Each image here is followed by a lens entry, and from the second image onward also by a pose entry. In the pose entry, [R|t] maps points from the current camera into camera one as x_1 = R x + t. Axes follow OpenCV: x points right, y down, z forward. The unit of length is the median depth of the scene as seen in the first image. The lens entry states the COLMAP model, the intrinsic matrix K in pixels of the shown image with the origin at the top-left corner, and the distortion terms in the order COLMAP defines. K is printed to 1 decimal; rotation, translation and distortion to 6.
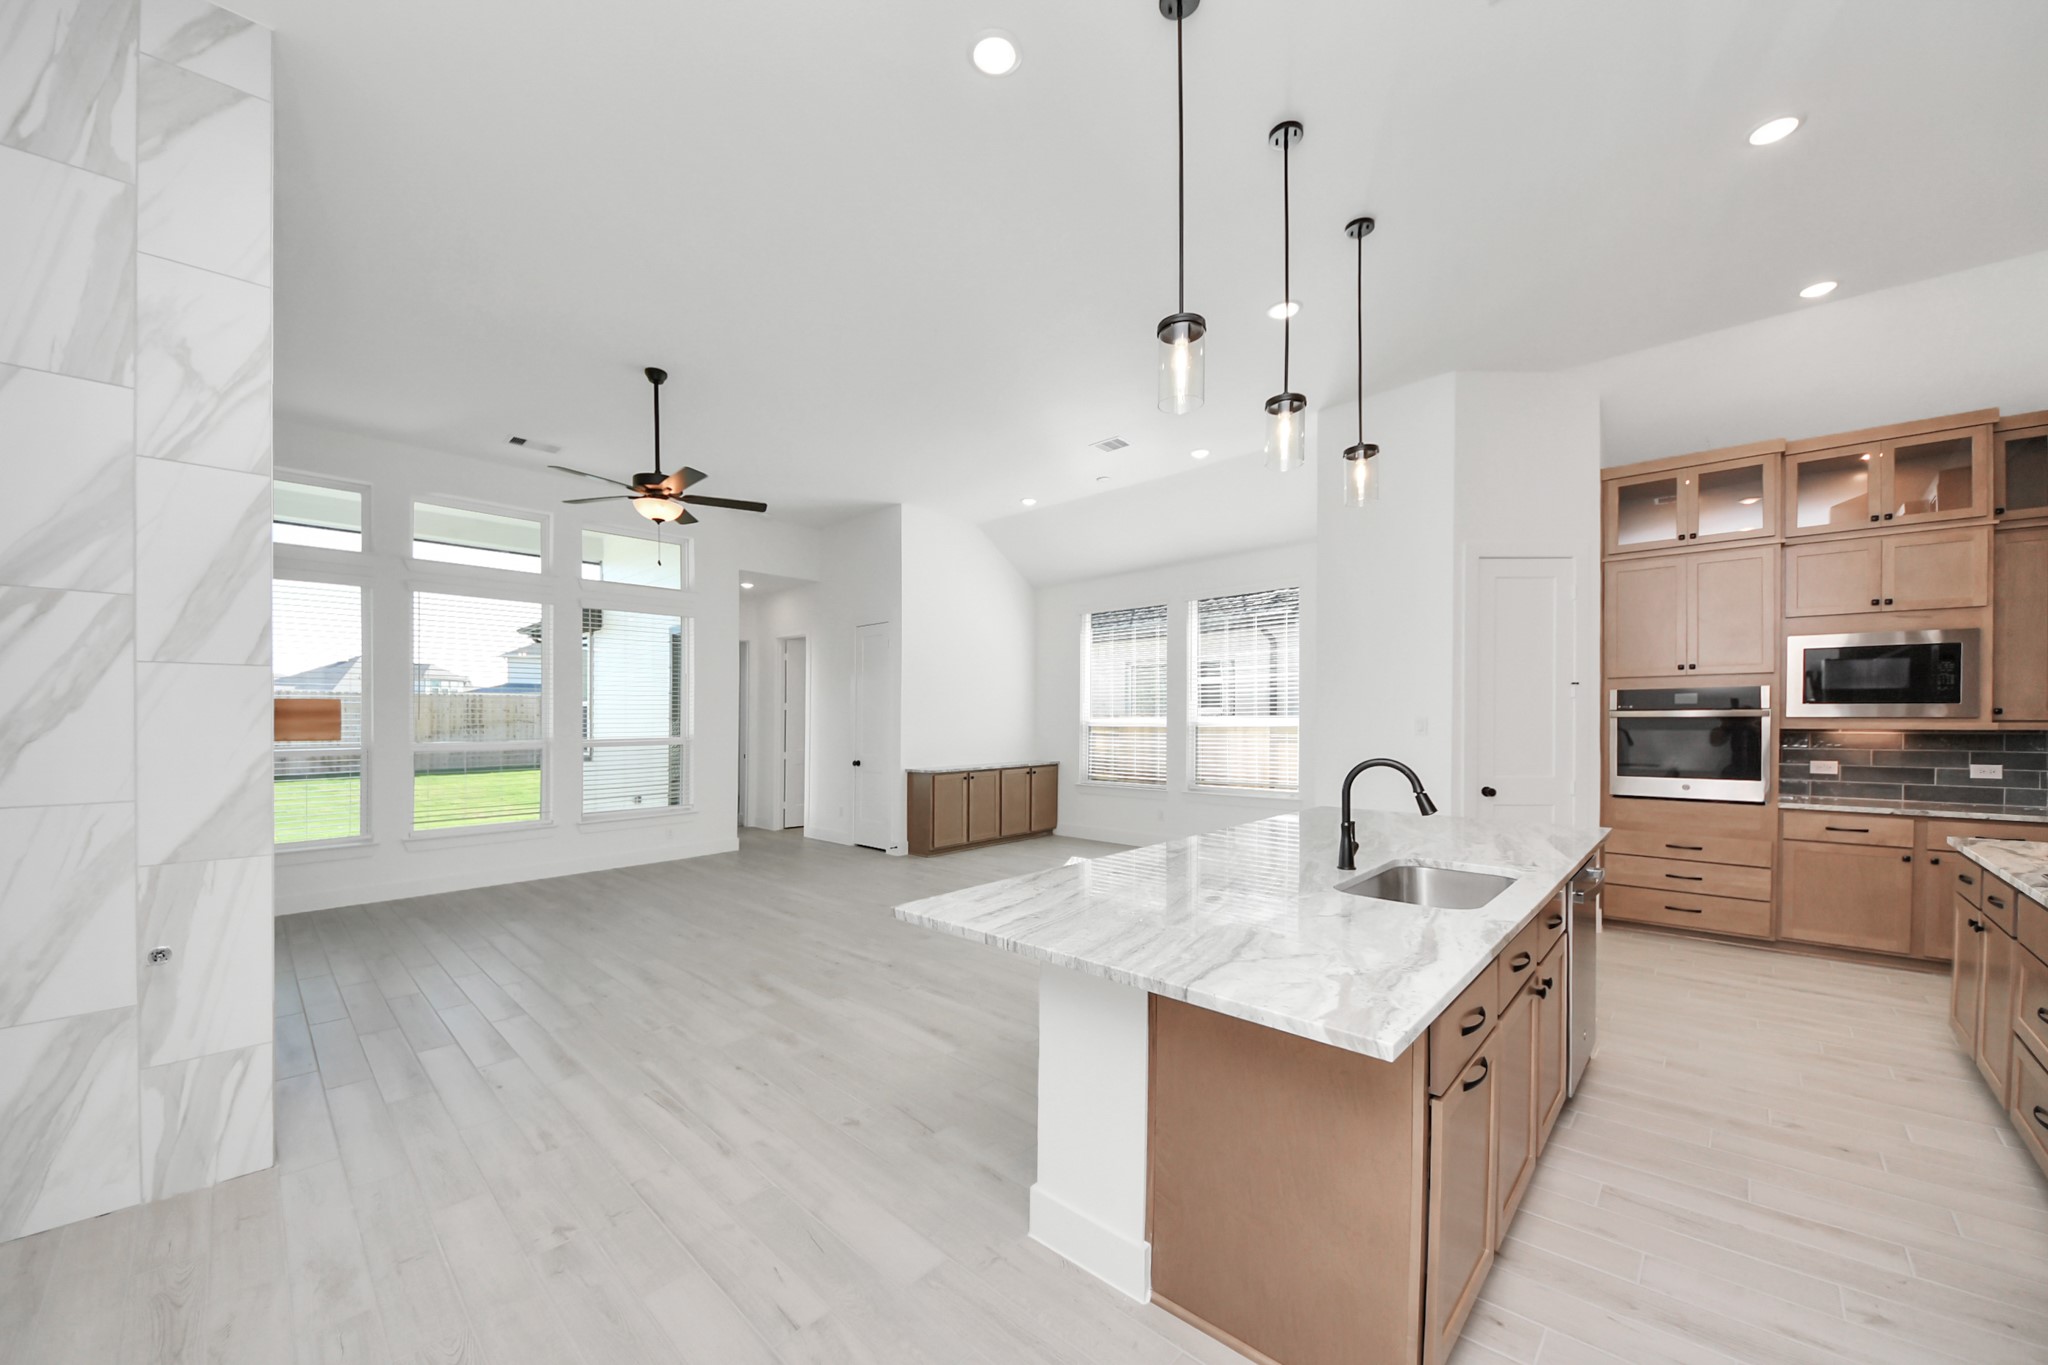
lens RADIAL K [[755.0, 0, 1013.3], [0, 755.0, 722.6], [0, 0, 1]] dist [-0.001366, -0.000112]
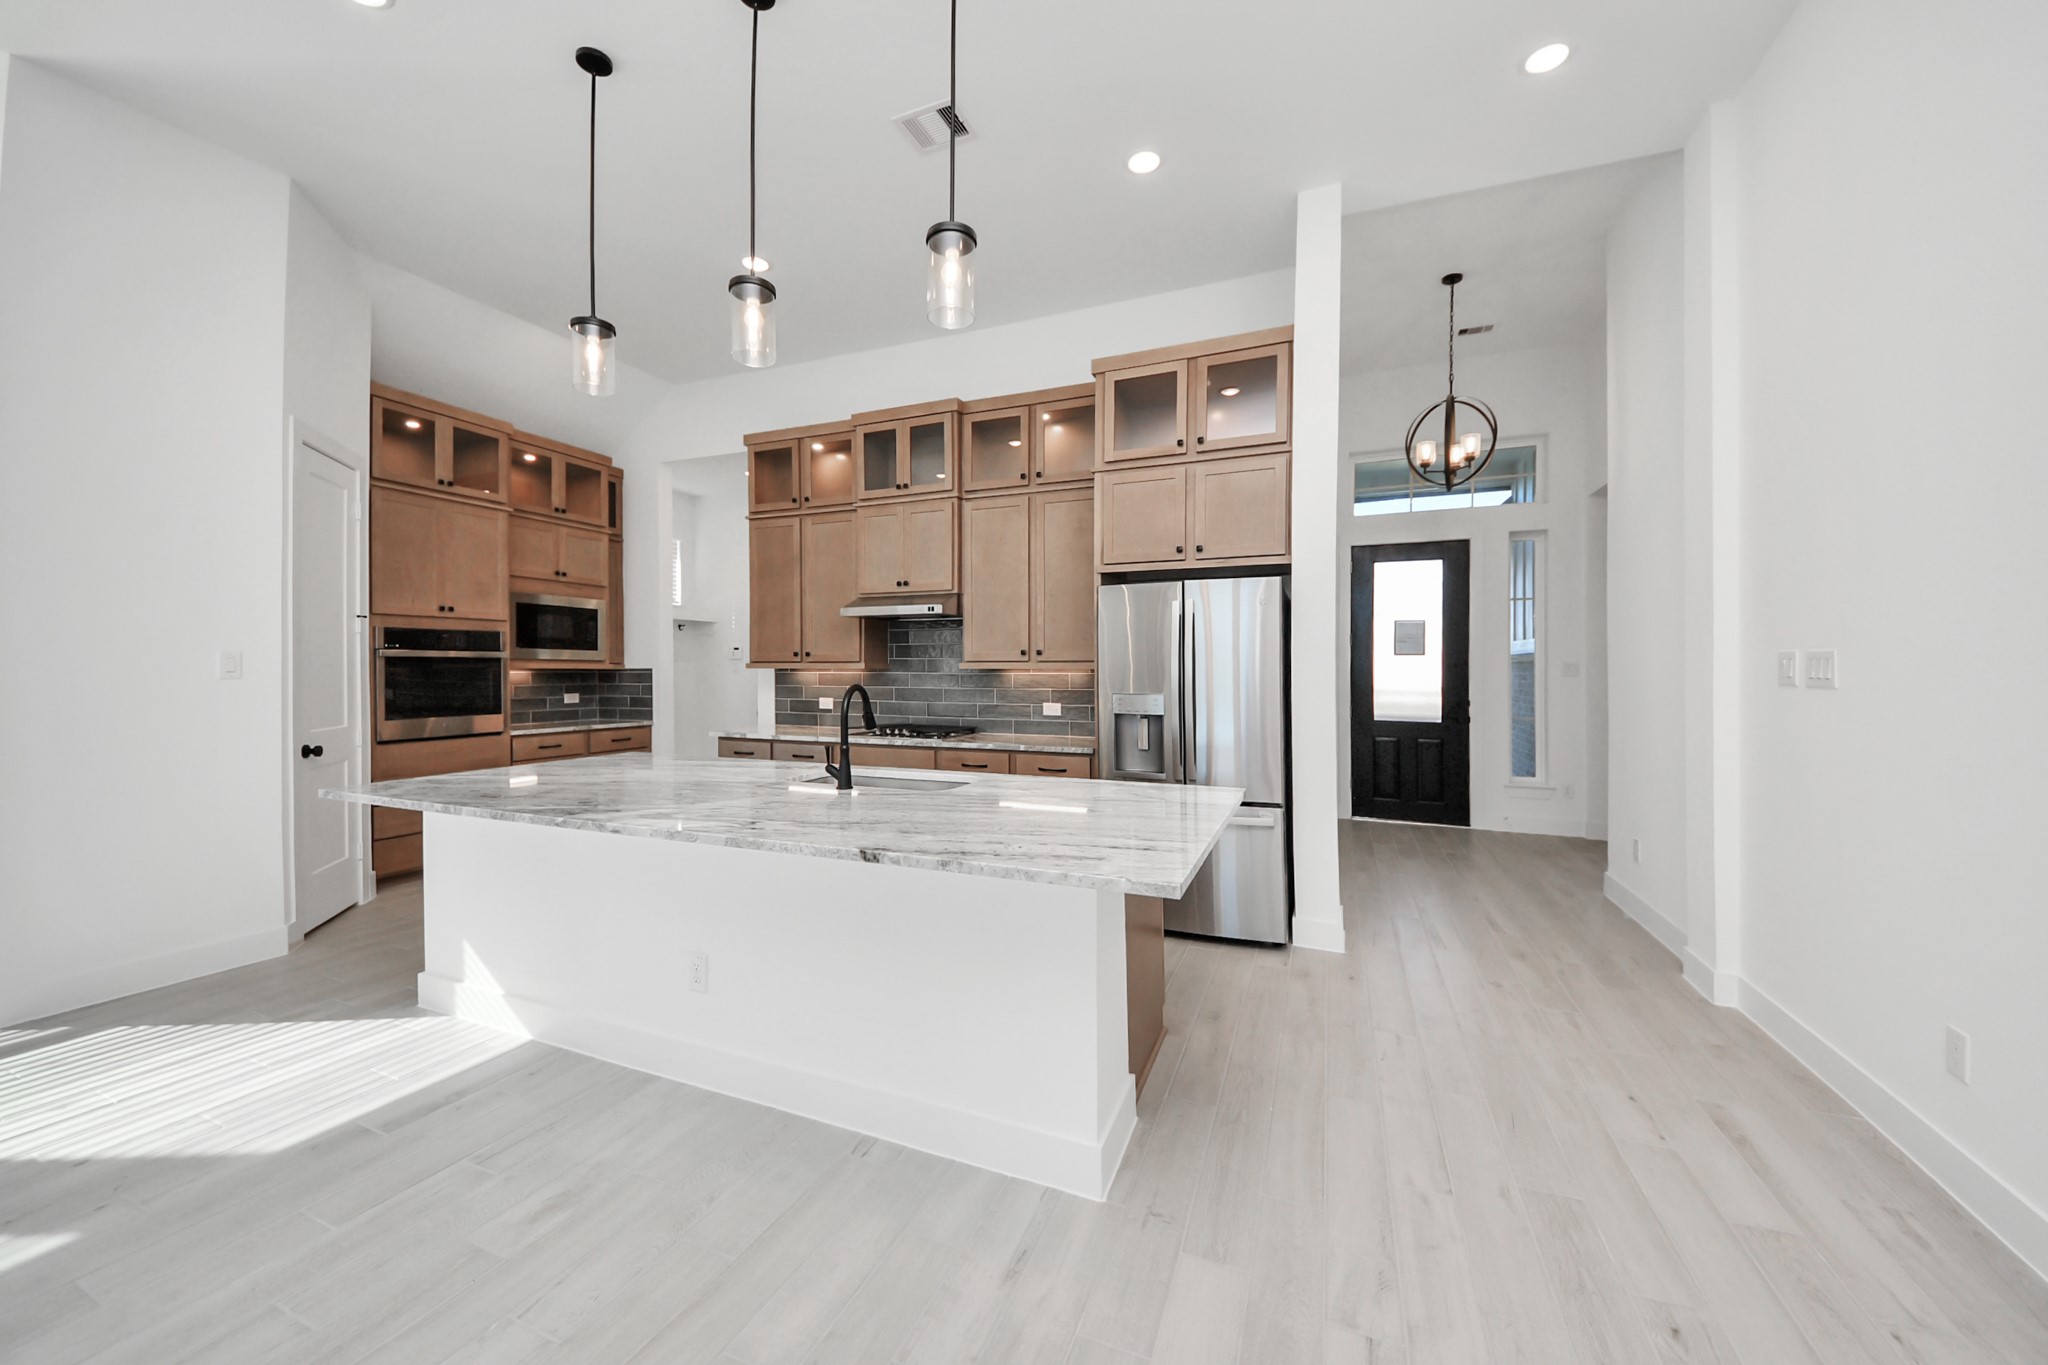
lens RADIAL K [[723.7, 0, 1049.5], [0, 723.7, 679.9], [0, 0, 1]] dist [0.022556, -0.000104]
pose [[-0.383815, -0.010320, 0.923352, -0.379197], [0.007797, 0.999866, 0.014416, 0.016115], [-0.923377, 0.012732, -0.383683, 0.685618]]
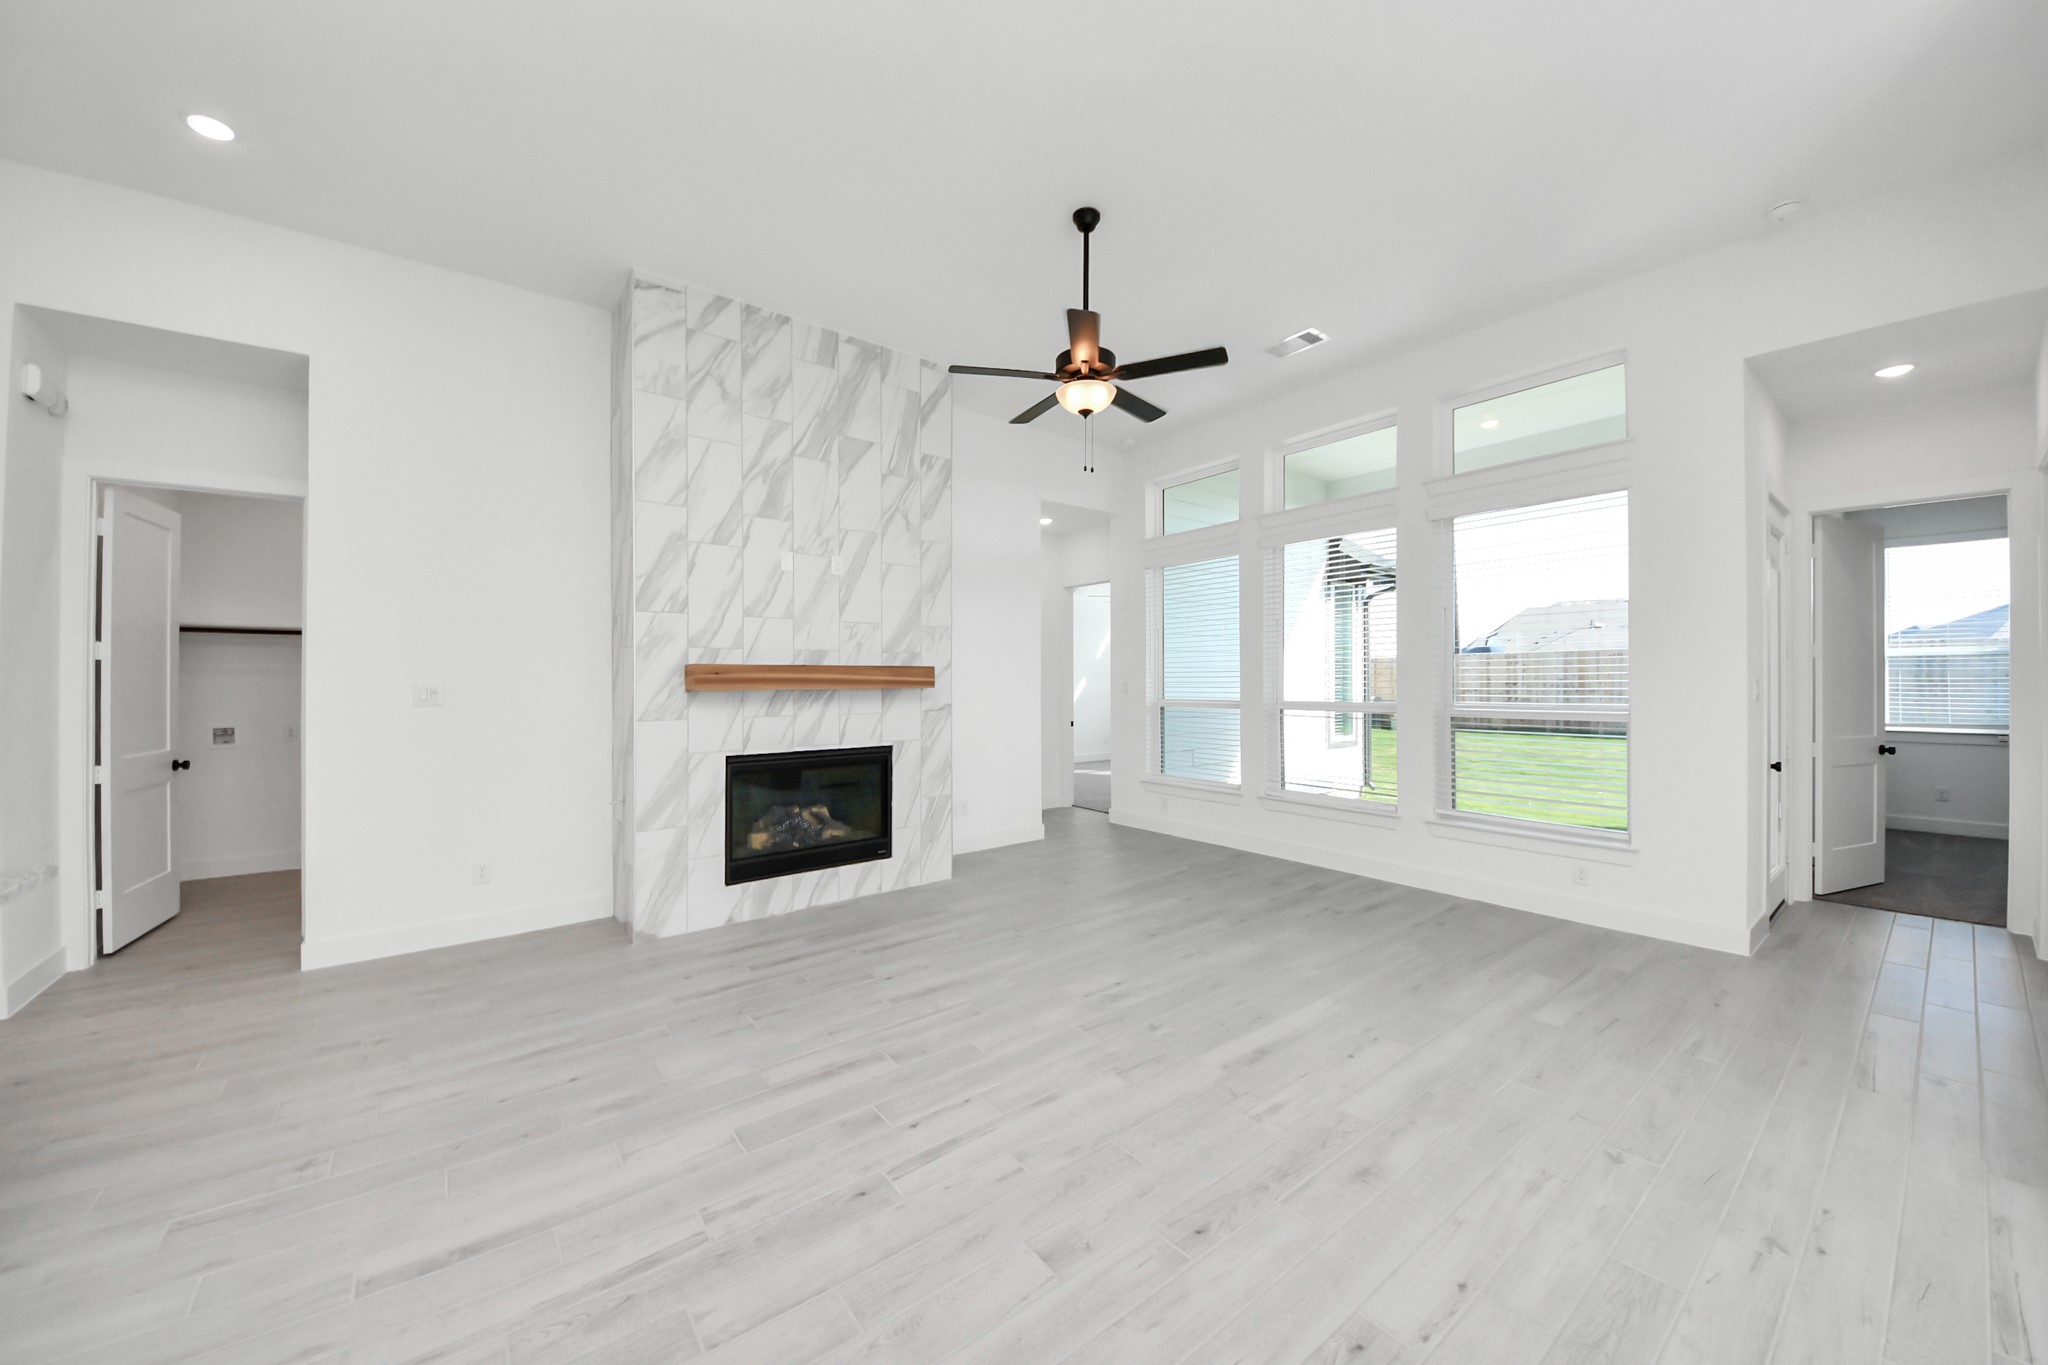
lens RADIAL K [[721.3, 0, 991.5], [0, 721.3, 670.9], [0, 0, 1]] dist [0.038242, -0.011285]
pose [[-0.161662, -0.006136, -0.986827, 0.295432], [-0.003861, 0.999977, -0.005585, -0.004978], [0.986839, 0.002907, -0.161682, 1.206761]]
